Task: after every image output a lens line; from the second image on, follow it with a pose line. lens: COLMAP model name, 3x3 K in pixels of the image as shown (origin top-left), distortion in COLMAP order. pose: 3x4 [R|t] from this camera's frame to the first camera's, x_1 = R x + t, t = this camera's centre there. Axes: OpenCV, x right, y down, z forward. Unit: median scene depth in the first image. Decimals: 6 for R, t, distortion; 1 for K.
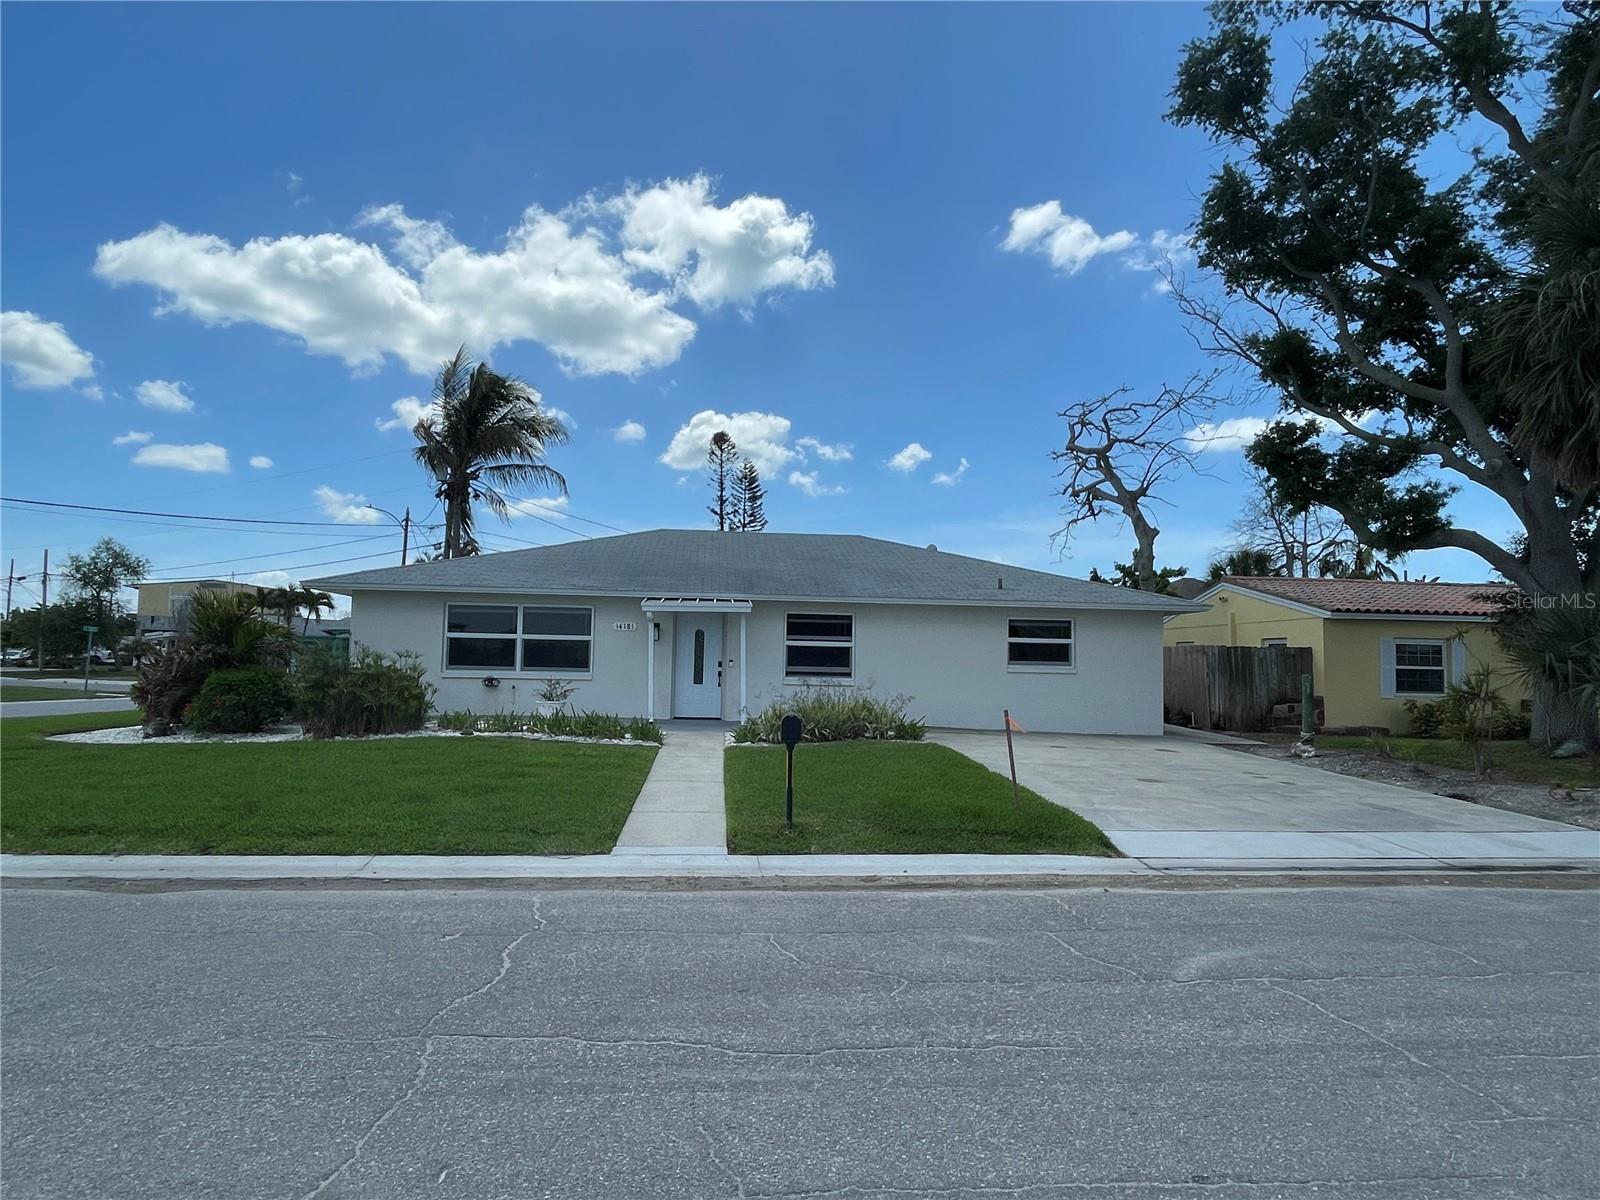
lens RADIAL K [[963.1, 0, 798.0], [0, 963.1, 606.4], [0, 0, 1]] dist [-0.005194, -0.000918]
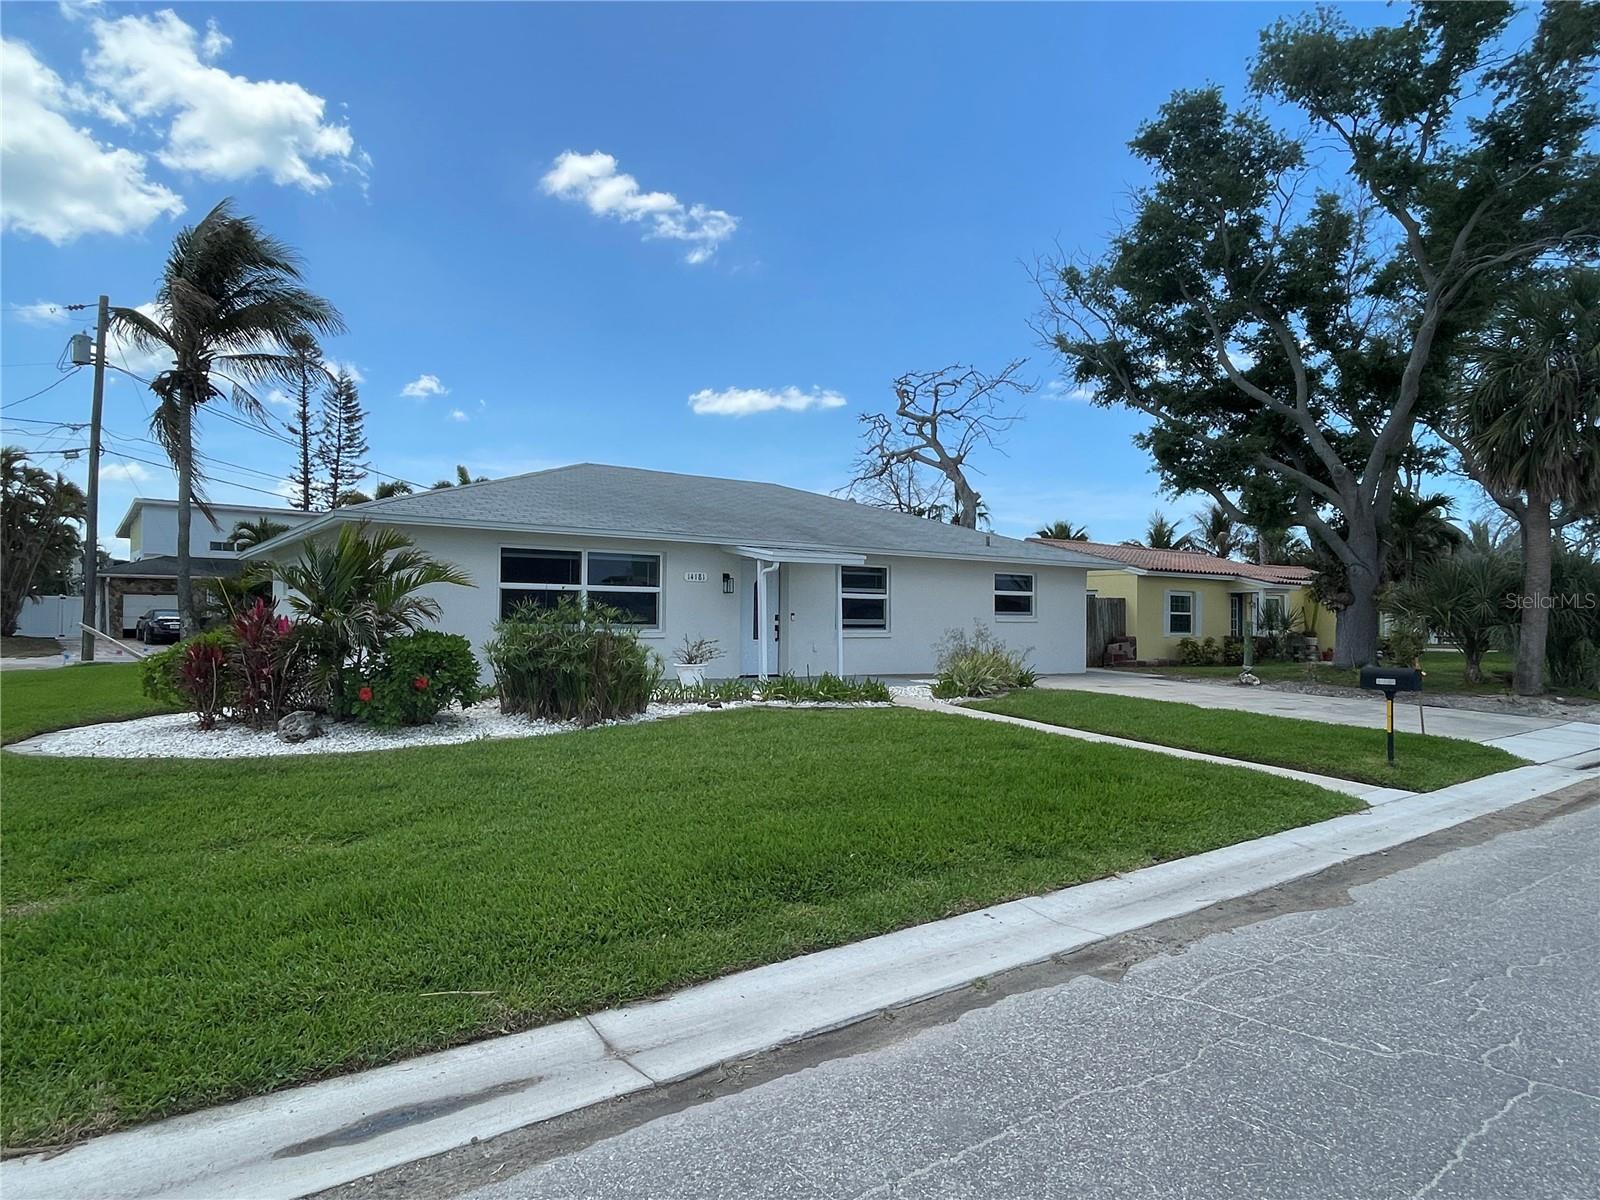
lens RADIAL K [[923.0, 0, 800.9], [0, 923.0, 594.4], [0, 0, 1]] dist [-0.005279, -0.003336]
pose [[0.864728, 0.003204, 0.502230, -0.367300], [-0.029649, 0.998561, 0.044677, -0.002763], [-0.501365, -0.053524, 0.863579, 0.148725]]
